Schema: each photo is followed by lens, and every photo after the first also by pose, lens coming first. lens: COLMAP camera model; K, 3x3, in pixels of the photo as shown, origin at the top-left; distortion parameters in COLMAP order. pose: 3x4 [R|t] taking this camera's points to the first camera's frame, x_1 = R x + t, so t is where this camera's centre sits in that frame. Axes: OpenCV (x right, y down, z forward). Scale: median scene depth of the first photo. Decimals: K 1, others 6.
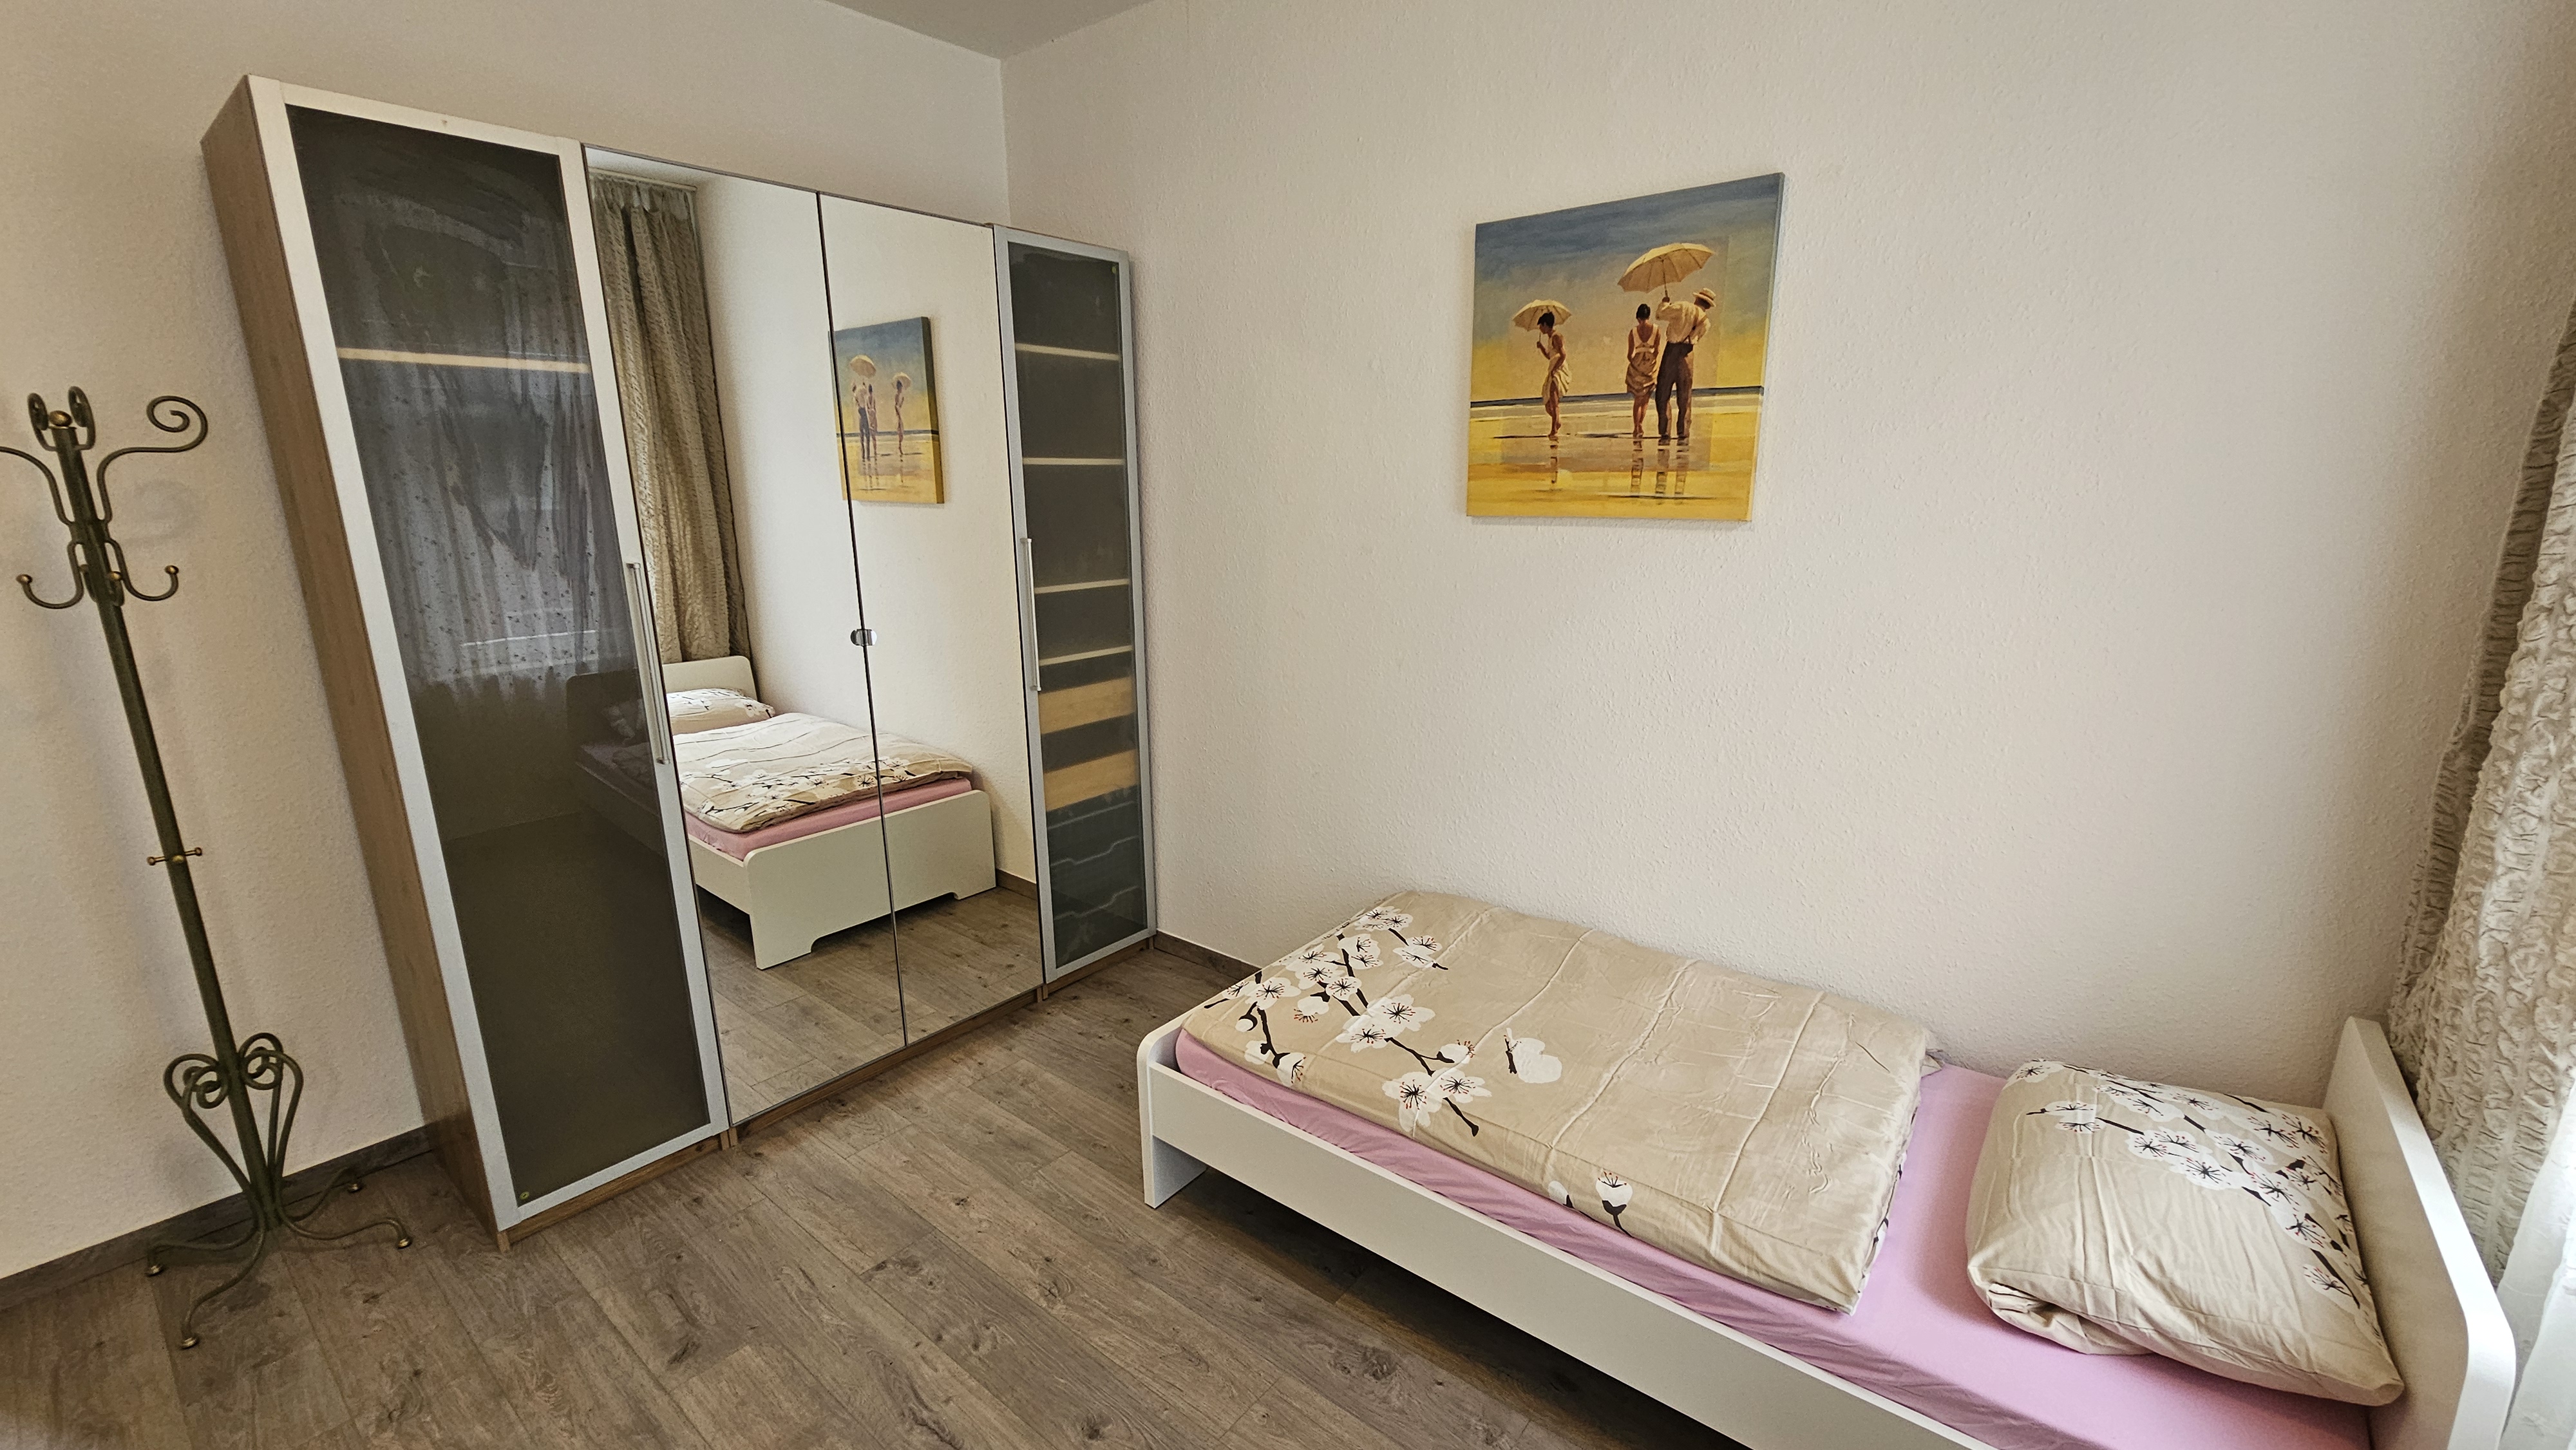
lens RADIAL K [[1048.5, 0, 1294.9], [0, 1048.5, 732.4], [0, 0, 1]] dist [-0.002818, 0.001036]
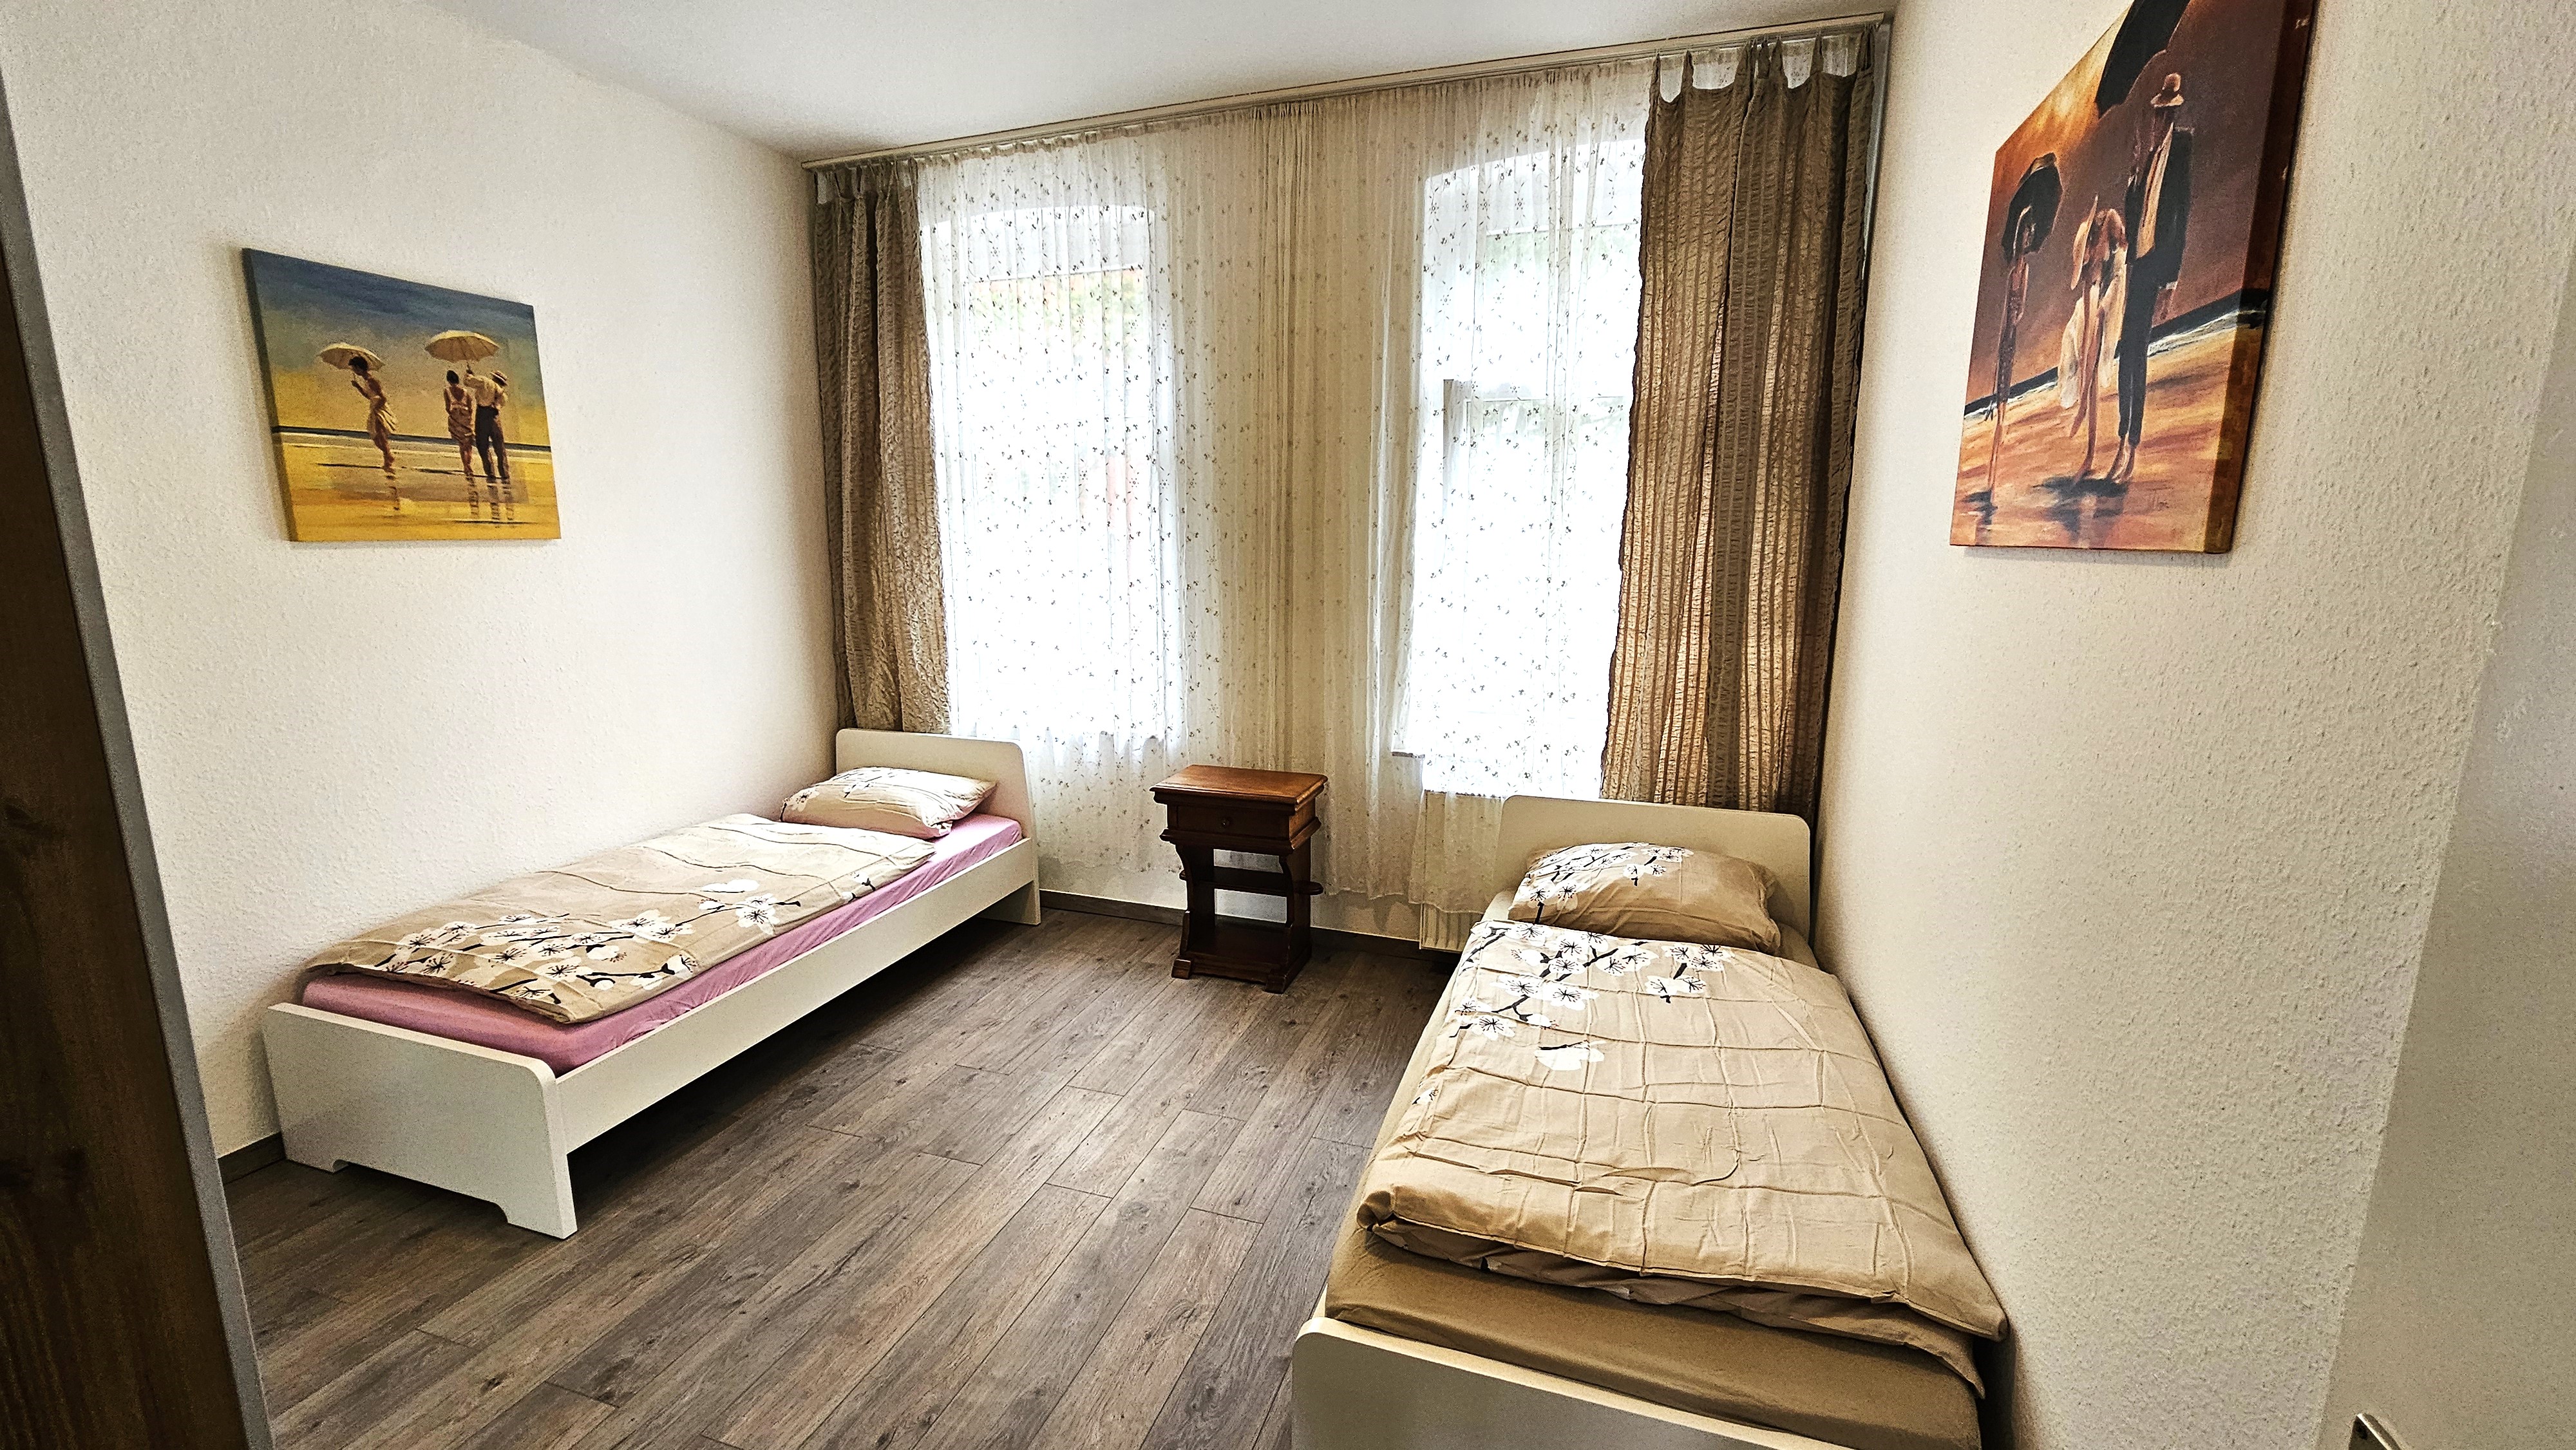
lens RADIAL K [[1048.5, 0, 1290.1], [0, 1048.5, 718.6], [0, 0, 1]] dist [-0.002818, 0.001036]
pose [[-0.343271, -0.165802, 0.924486, -1.244151], [0.215162, 0.944238, 0.249237, -0.107968], [-0.914259, 0.284470, -0.288455, 0.551742]]
